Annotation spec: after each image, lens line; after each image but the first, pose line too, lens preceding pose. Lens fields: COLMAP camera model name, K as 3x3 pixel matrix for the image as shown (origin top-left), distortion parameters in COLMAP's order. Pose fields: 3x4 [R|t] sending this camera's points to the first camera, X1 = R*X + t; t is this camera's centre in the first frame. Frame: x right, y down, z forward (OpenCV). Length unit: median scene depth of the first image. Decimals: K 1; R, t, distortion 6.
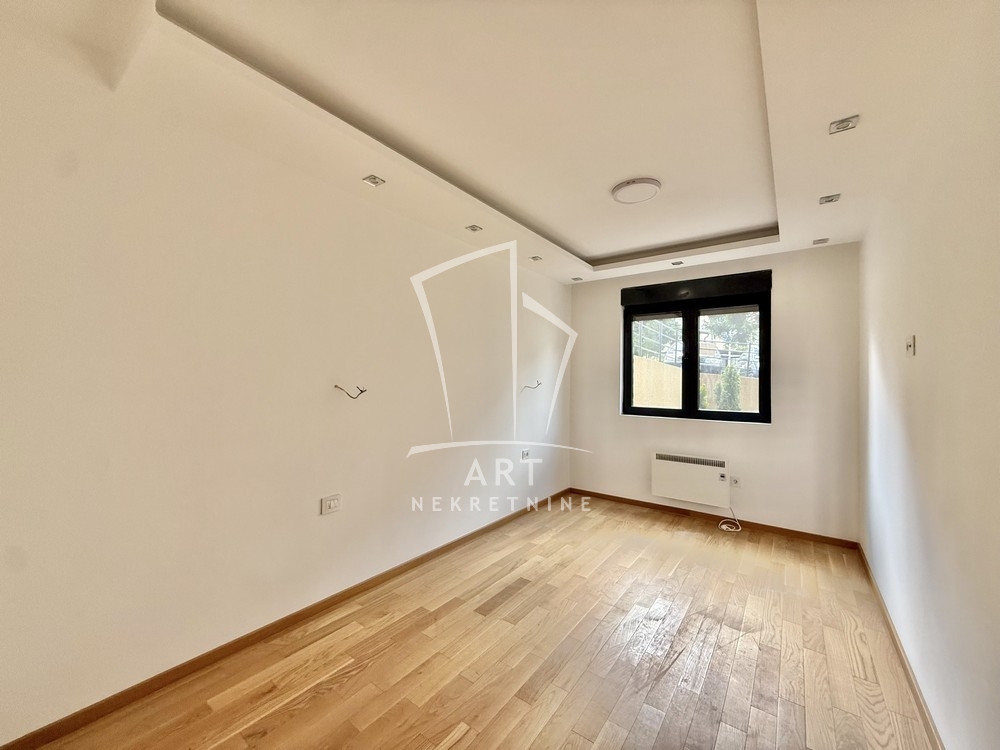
lens RADIAL K [[396.2, 0, 495.0], [0, 396.2, 374.1], [0, 0, 1]] dist [-0.001493, 0.000105]
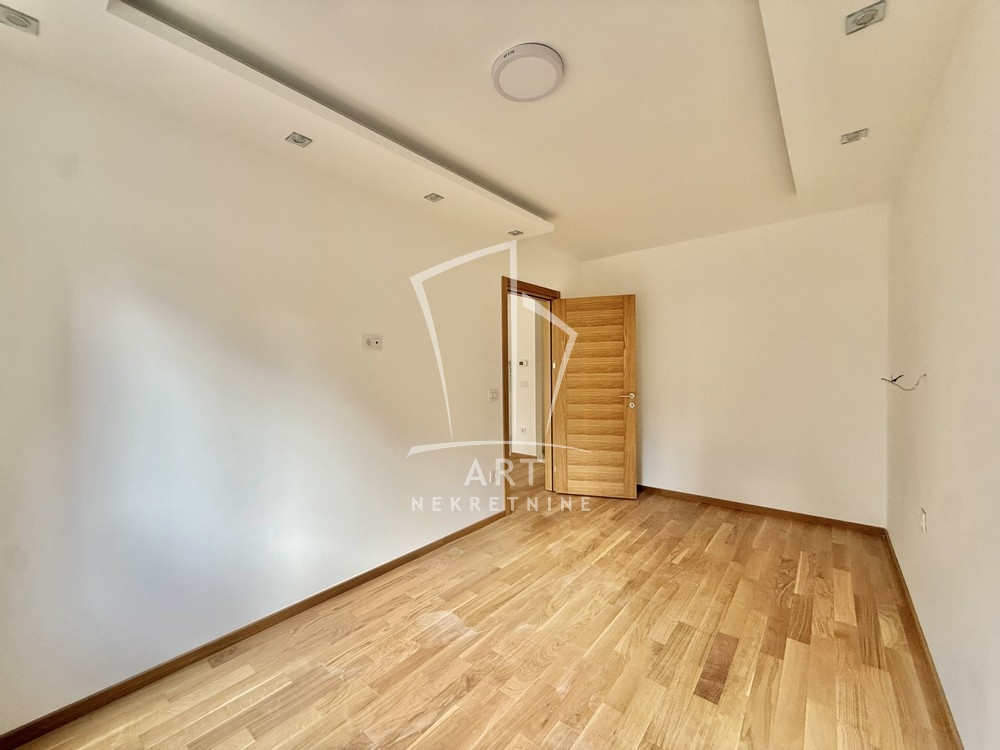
lens RADIAL K [[396.2, 0, 495.0], [0, 396.2, 374.1], [0, 0, 1]] dist [-0.001493, 0.000105]
pose [[-0.998807, -0.008178, 0.048141, 0.453258], [-0.008269, 0.999964, -0.001699, 0.043067], [-0.048125, -0.002096, -0.998839, 1.975380]]
